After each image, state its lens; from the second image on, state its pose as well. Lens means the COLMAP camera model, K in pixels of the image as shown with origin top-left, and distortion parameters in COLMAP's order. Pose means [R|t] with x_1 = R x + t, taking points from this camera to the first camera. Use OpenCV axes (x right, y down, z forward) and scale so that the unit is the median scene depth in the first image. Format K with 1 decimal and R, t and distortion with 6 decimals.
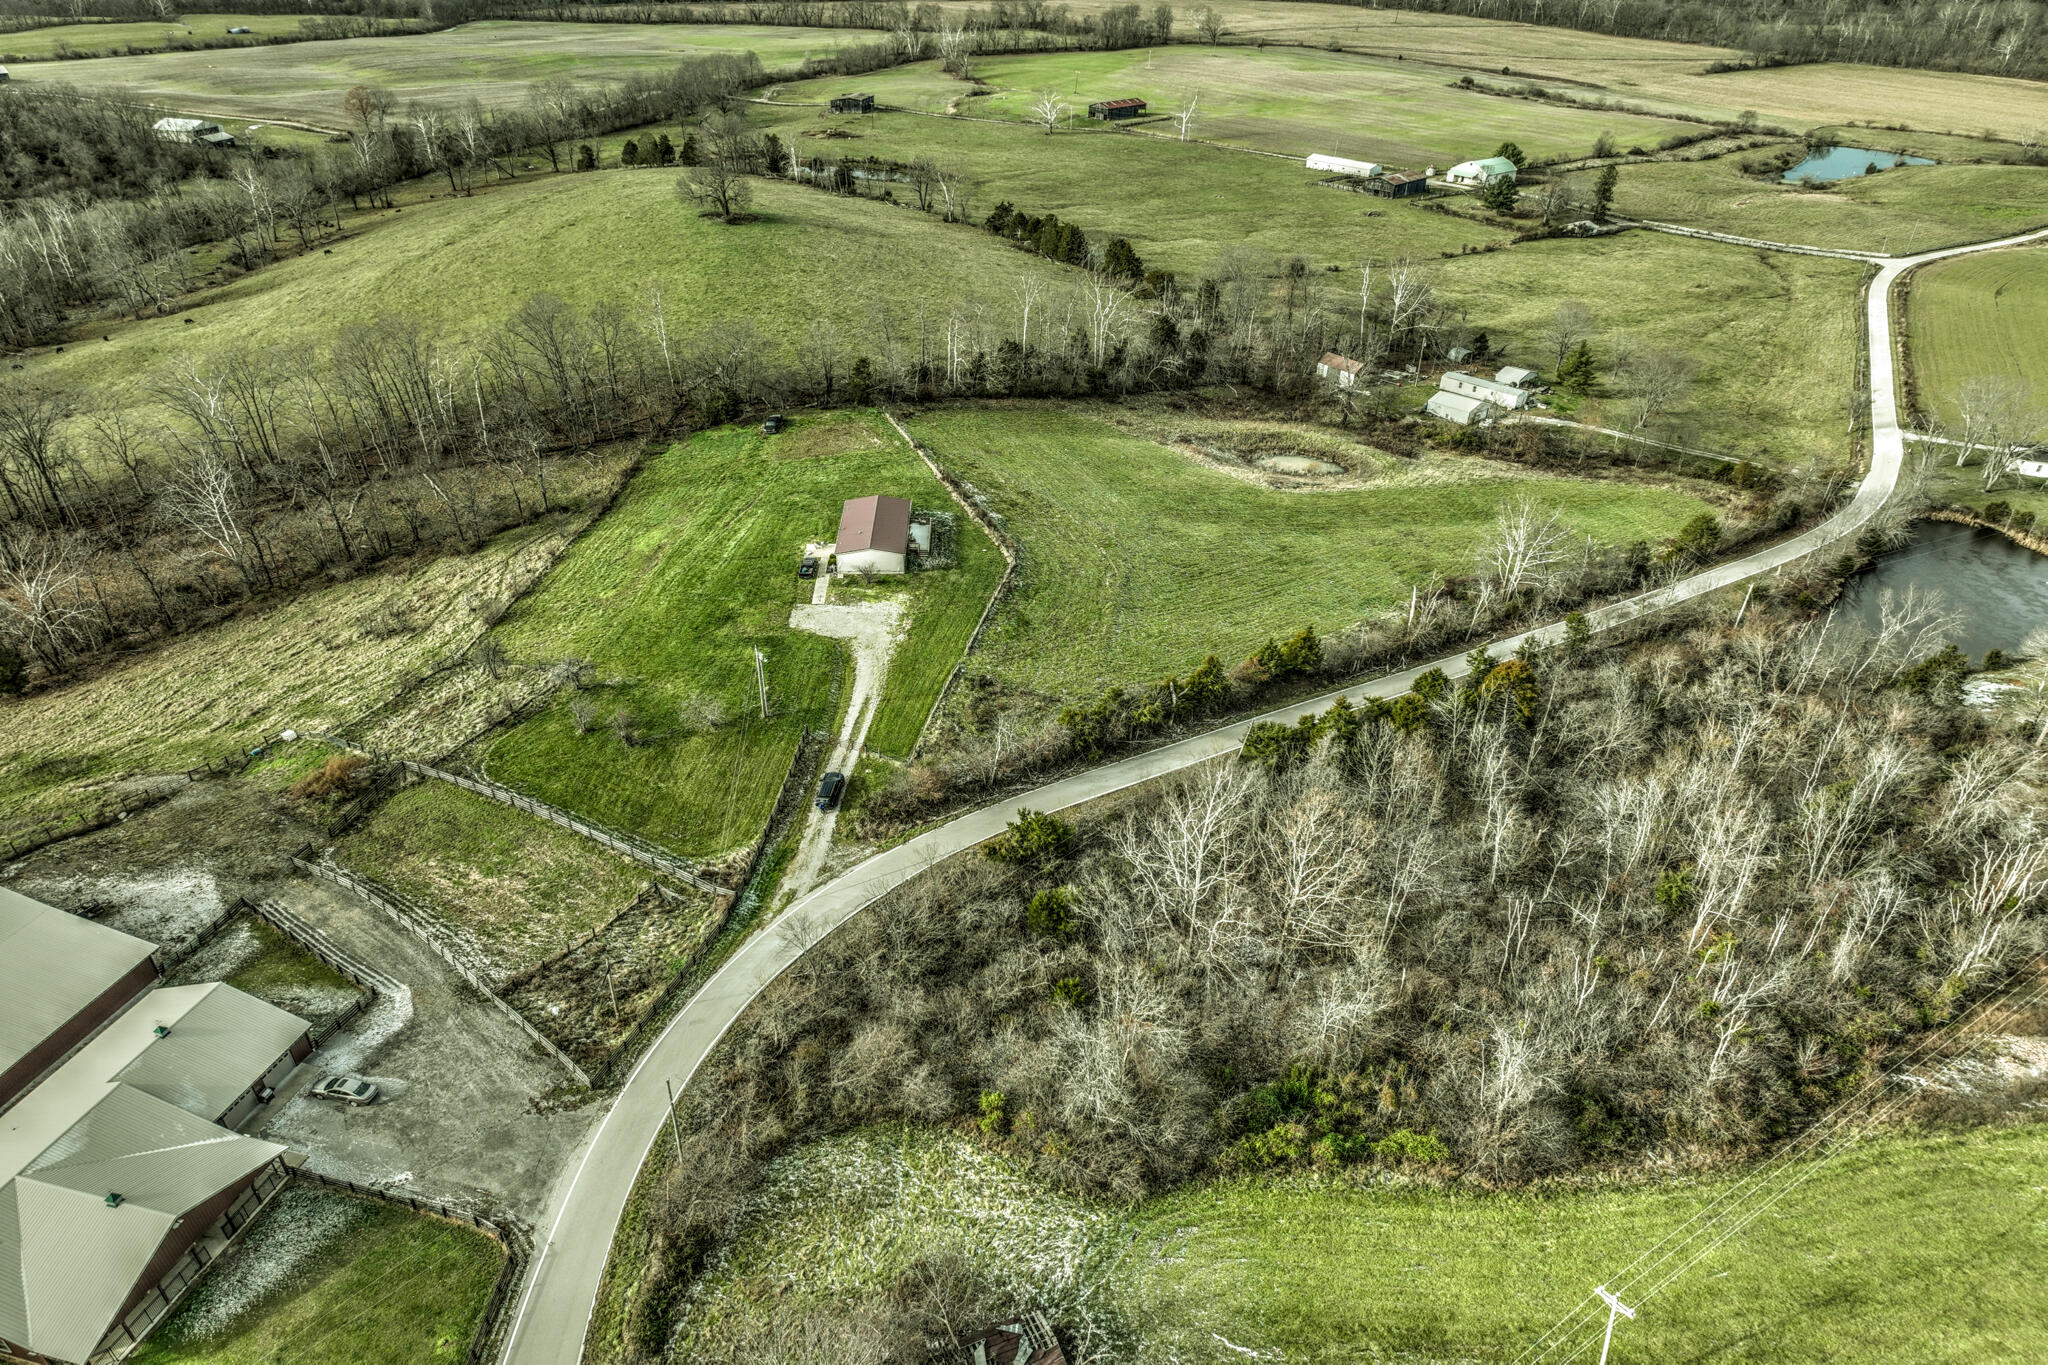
lens RADIAL K [[1476.0, 0, 1026.0], [0, 1476.0, 724.5], [0, 0, 1]] dist [0.004310, 0.010039]
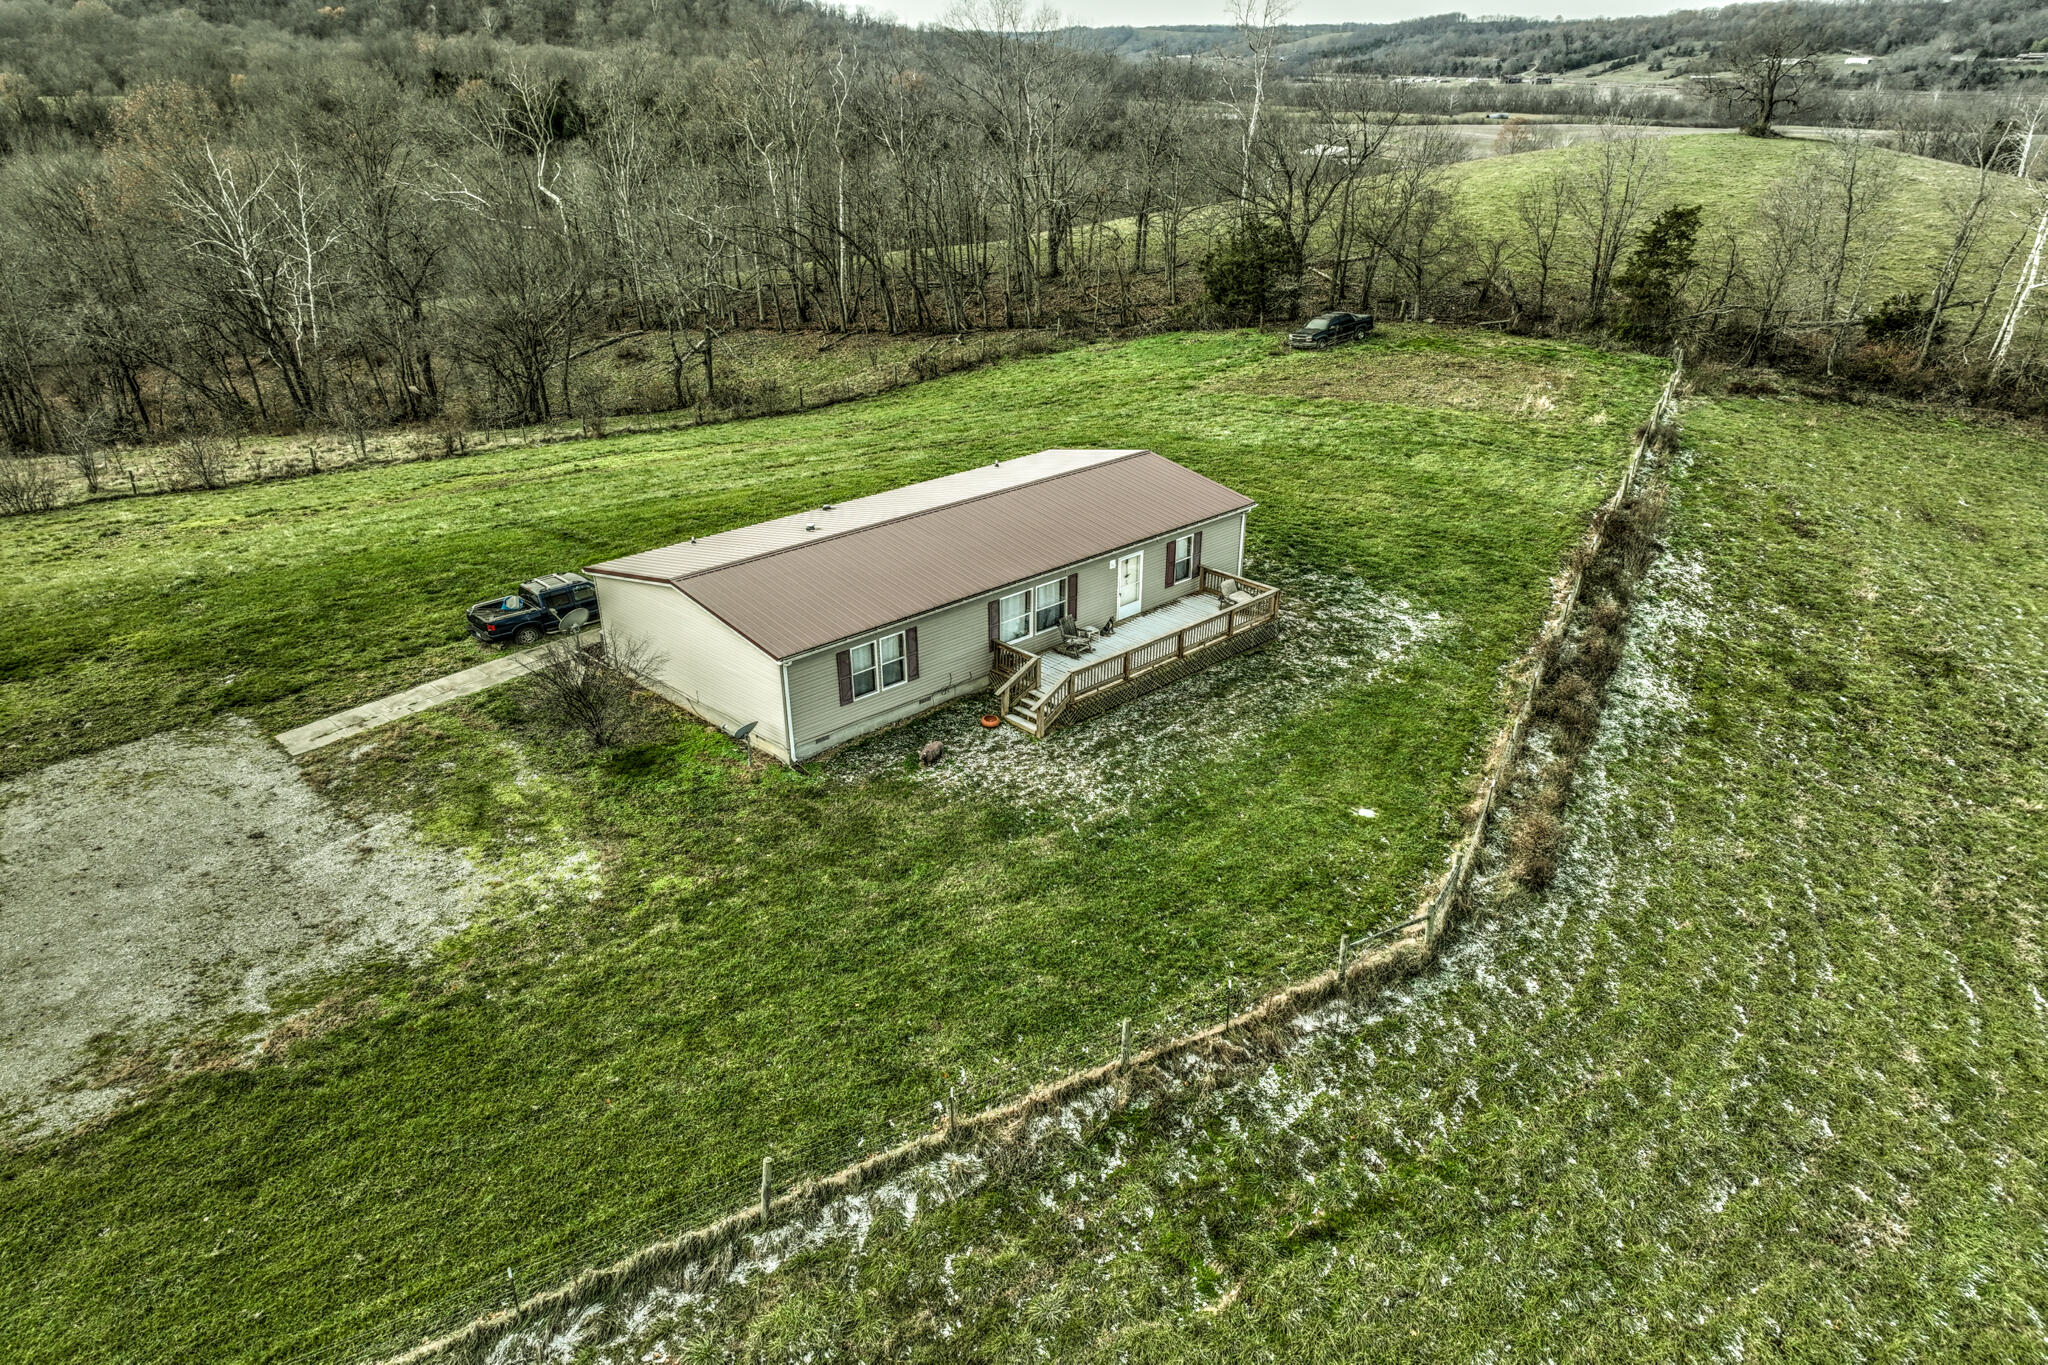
lens RADIAL K [[1434.1, 0, 1027.2], [0, 1434.1, 767.7], [0, 0, 1]] dist [-0.000178, 0.019067]
pose [[0.686195, 0.323829, -0.651361, 0.051536], [-0.368203, 0.926882, 0.072912, -0.114594], [0.627346, 0.189801, 0.755256, 0.798548]]
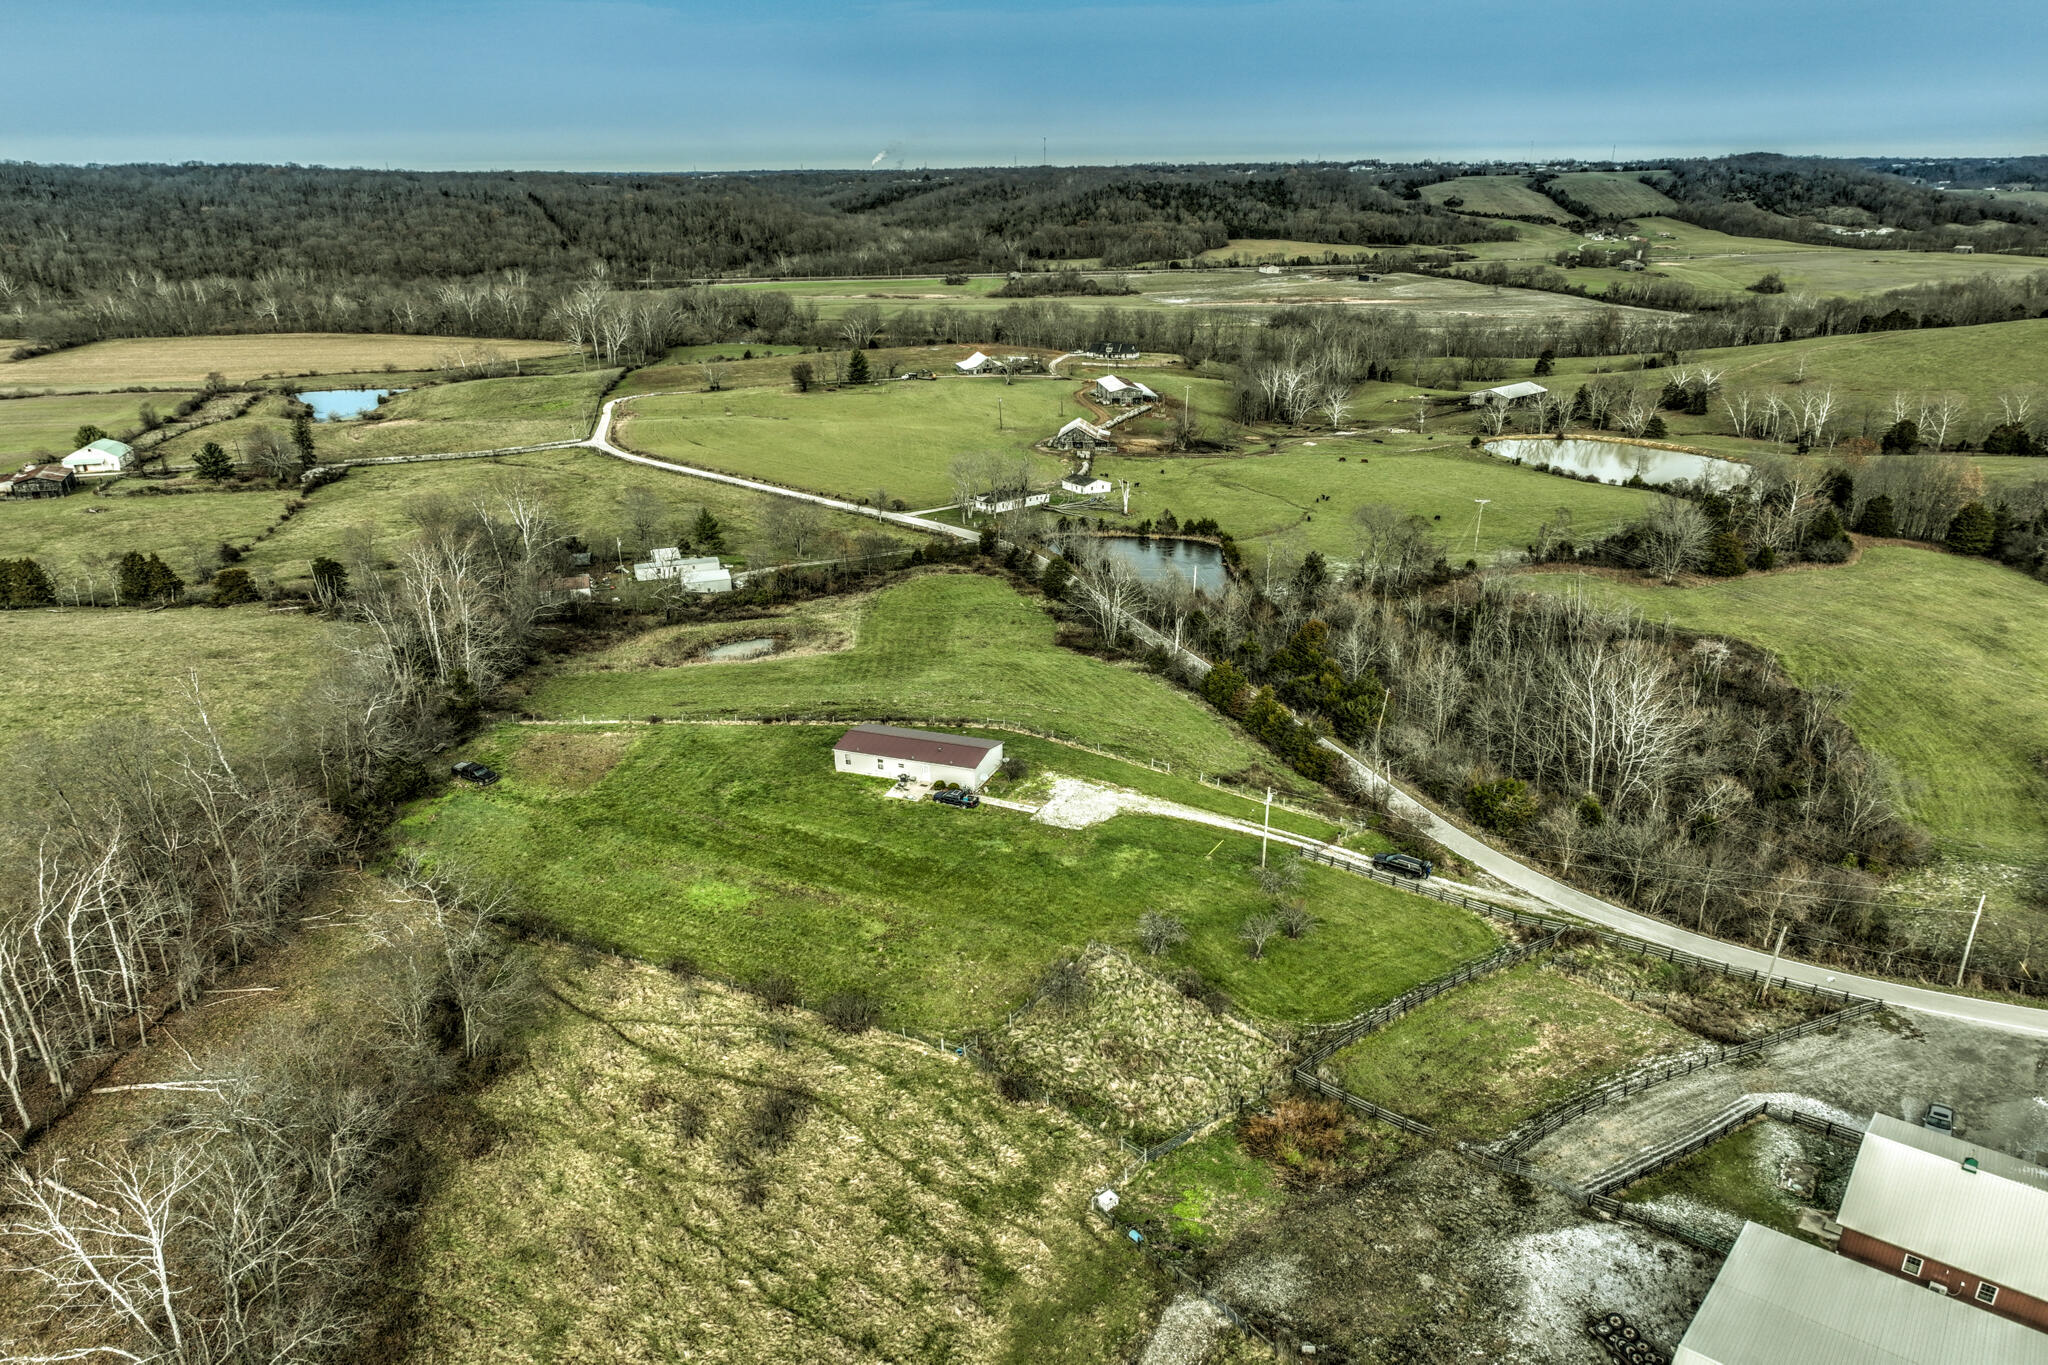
lens RADIAL K [[1448.2, 0, 1032.6], [0, 1448.2, 737.9], [0, 0, 1]] dist [0.002928, 0.009932]
pose [[0.364280, -0.346495, 0.864431, -0.765415], [0.480969, 0.864836, 0.143972, -0.214272], [-0.797477, 0.363318, 0.481696, 0.495636]]
